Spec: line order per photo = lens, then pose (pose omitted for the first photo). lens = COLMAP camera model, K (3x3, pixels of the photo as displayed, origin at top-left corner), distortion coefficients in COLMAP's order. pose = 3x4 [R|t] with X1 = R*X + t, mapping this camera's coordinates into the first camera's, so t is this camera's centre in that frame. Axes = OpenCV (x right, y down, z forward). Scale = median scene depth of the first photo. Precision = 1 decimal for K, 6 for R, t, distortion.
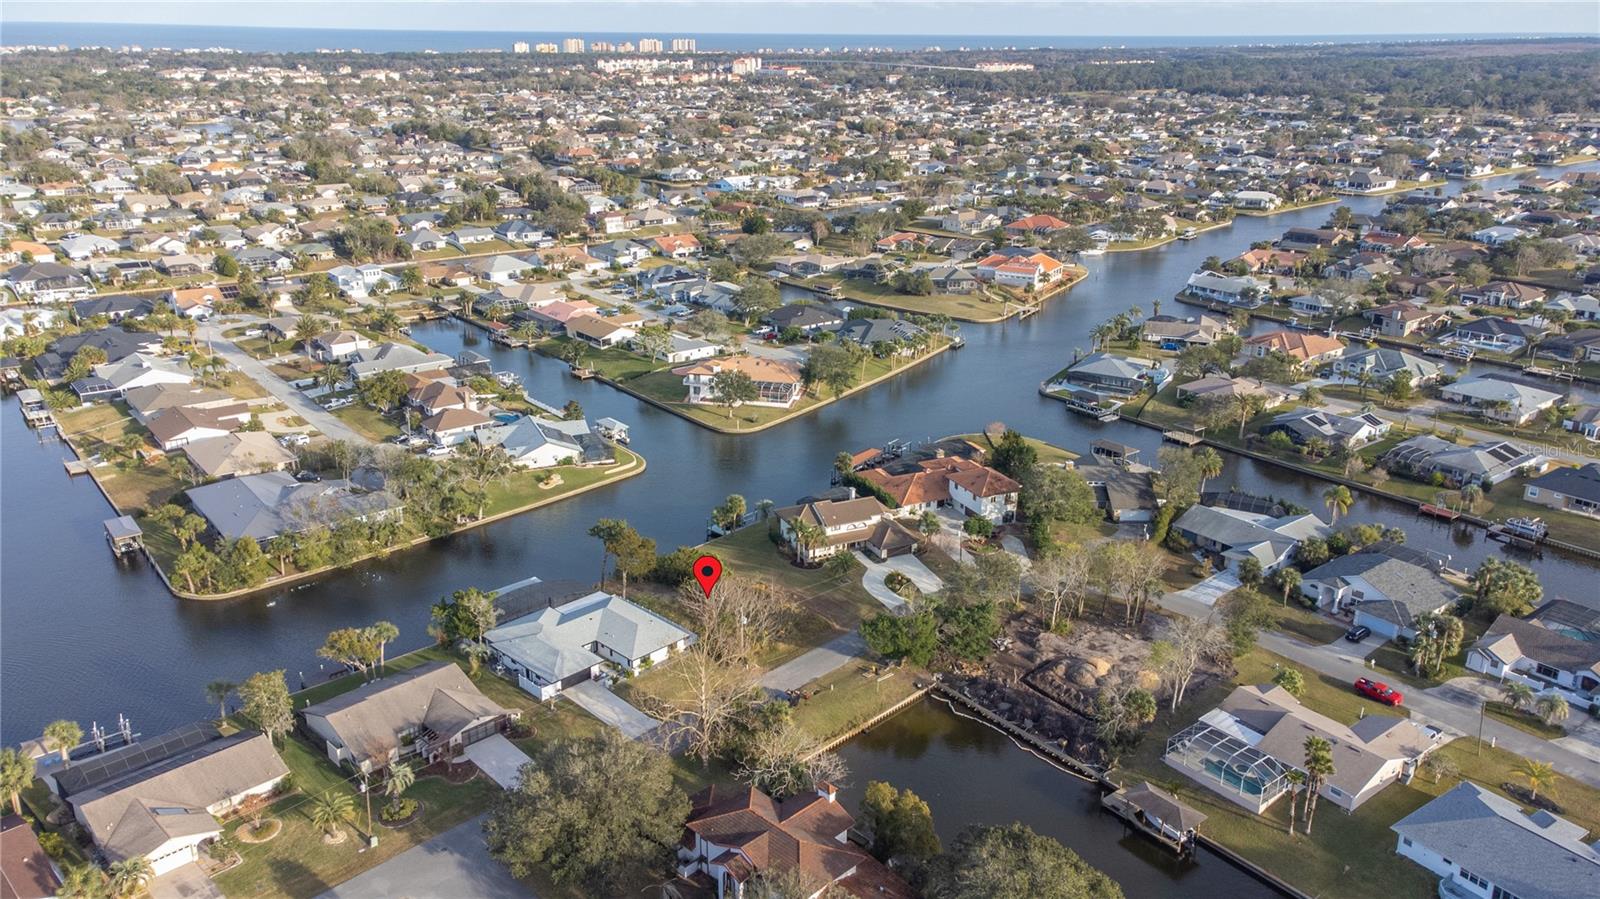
lens RADIAL K [[1202.4, 0, 801.9], [0, 1202.4, 453.0], [0, 0, 1]] dist [0.046790, 0.006776]
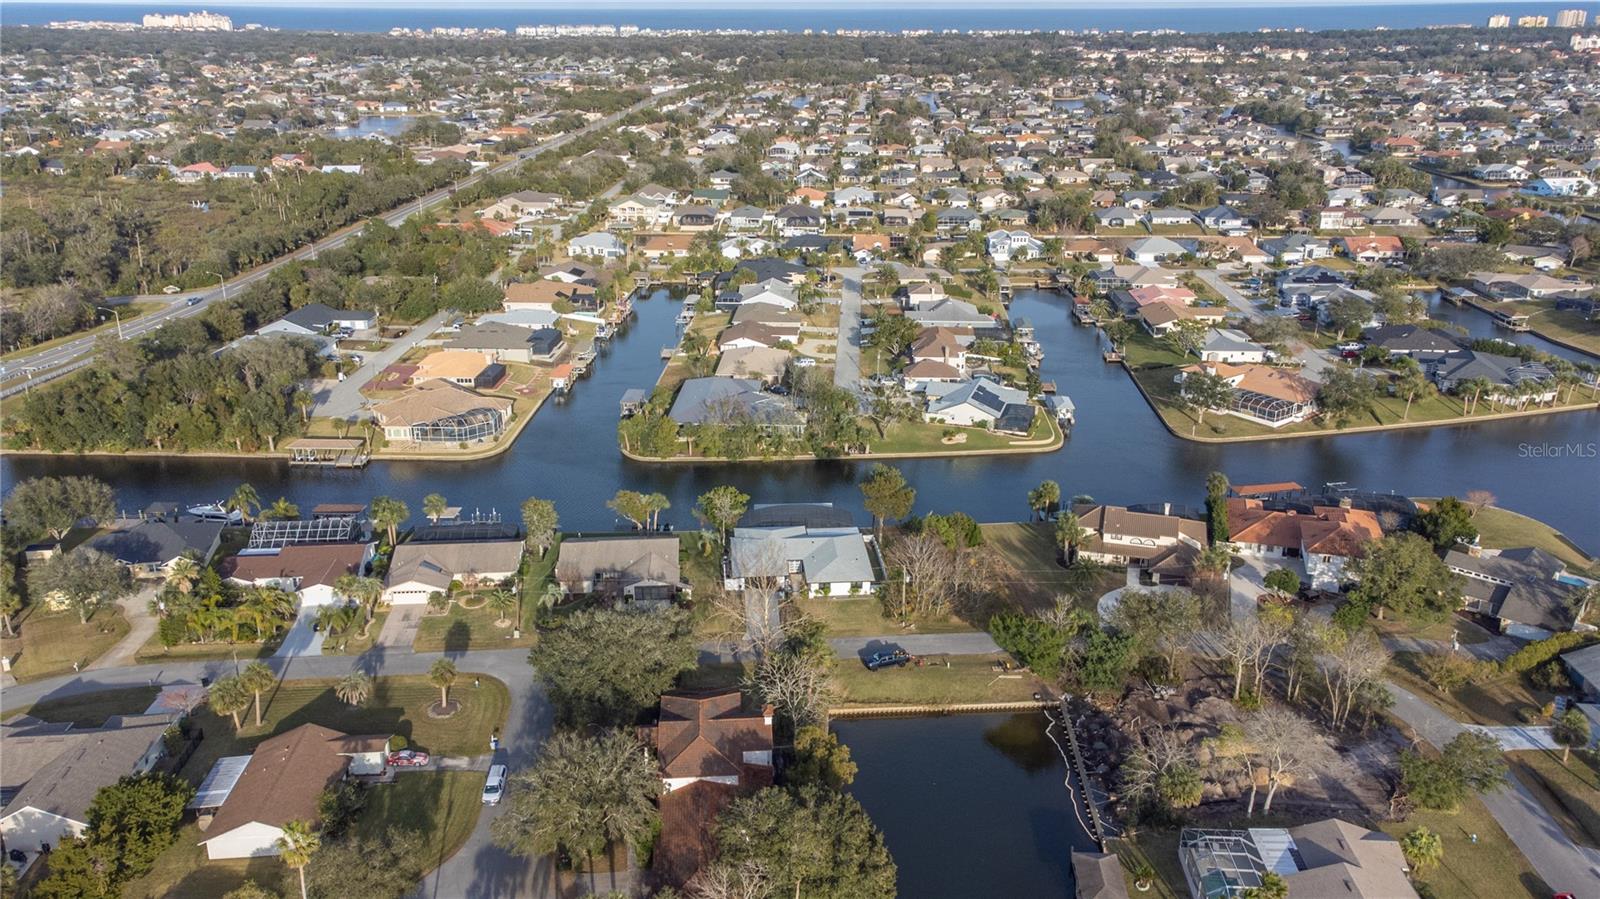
lens RADIAL K [[1247.1, 0, 800.0], [0, 1247.1, 449.5], [0, 0, 1]] dist [0.036639, 0.038098]
pose [[0.752041, 0.215125, -0.623021, 0.255352], [-0.214262, 0.973691, 0.077575, -0.015430], [0.623318, 0.075150, 0.778349, 0.051442]]
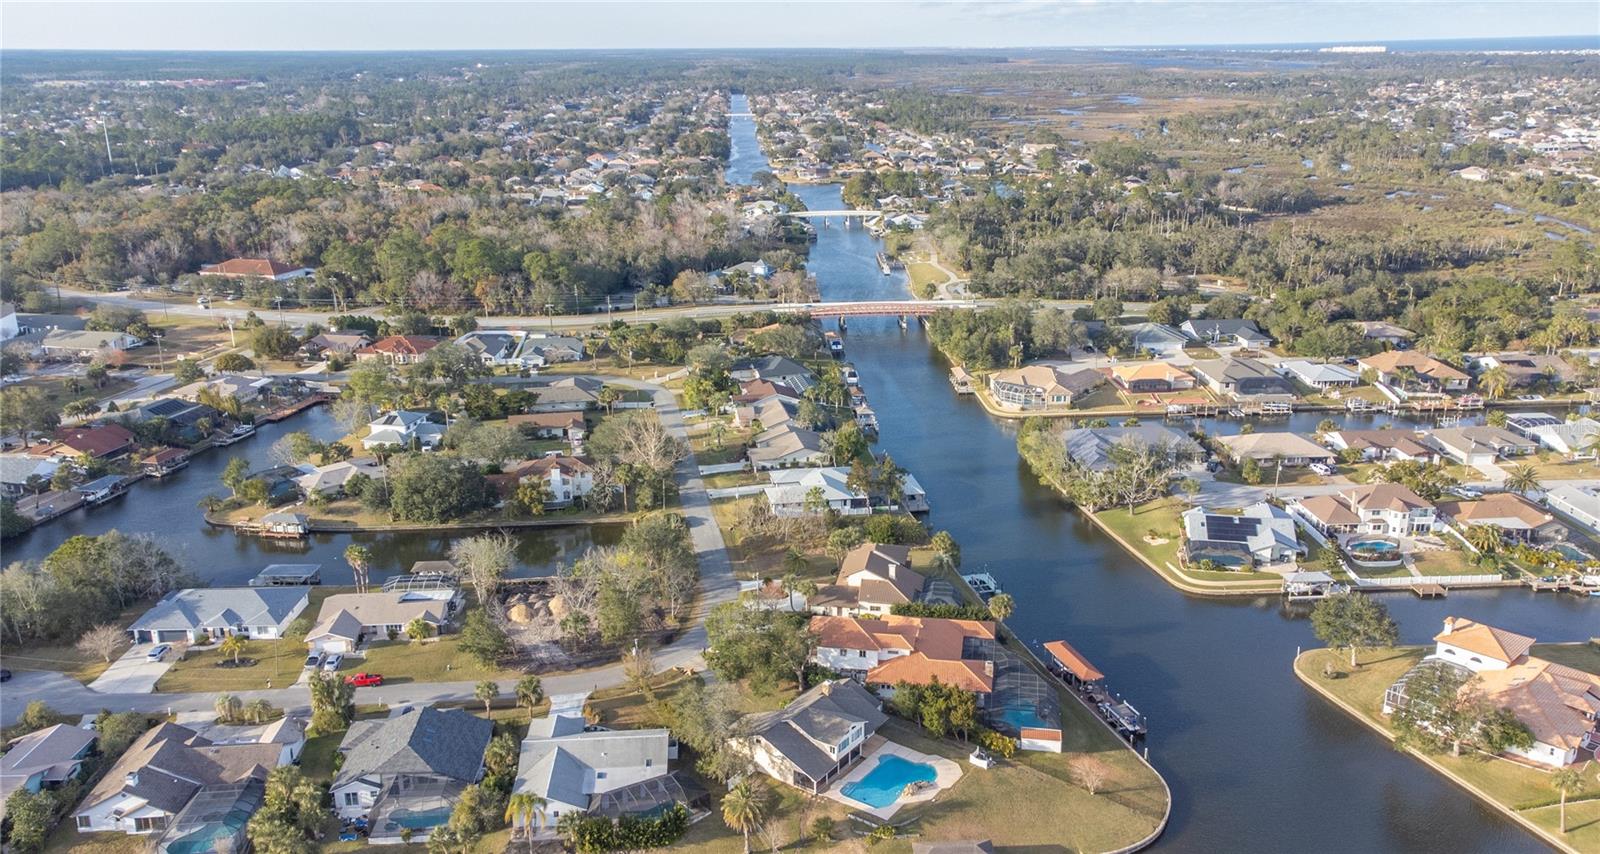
lens RADIAL K [[1257.2, 0, 800.0], [0, 1257.2, 427.0], [0, 0, 1]] dist [0.052371, 0.008261]
pose [[-0.571991, 0.236572, -0.785404, 0.530107], [-0.267409, 0.851416, 0.451202, -0.312505], [0.775447, 0.468108, -0.423741, 0.813575]]
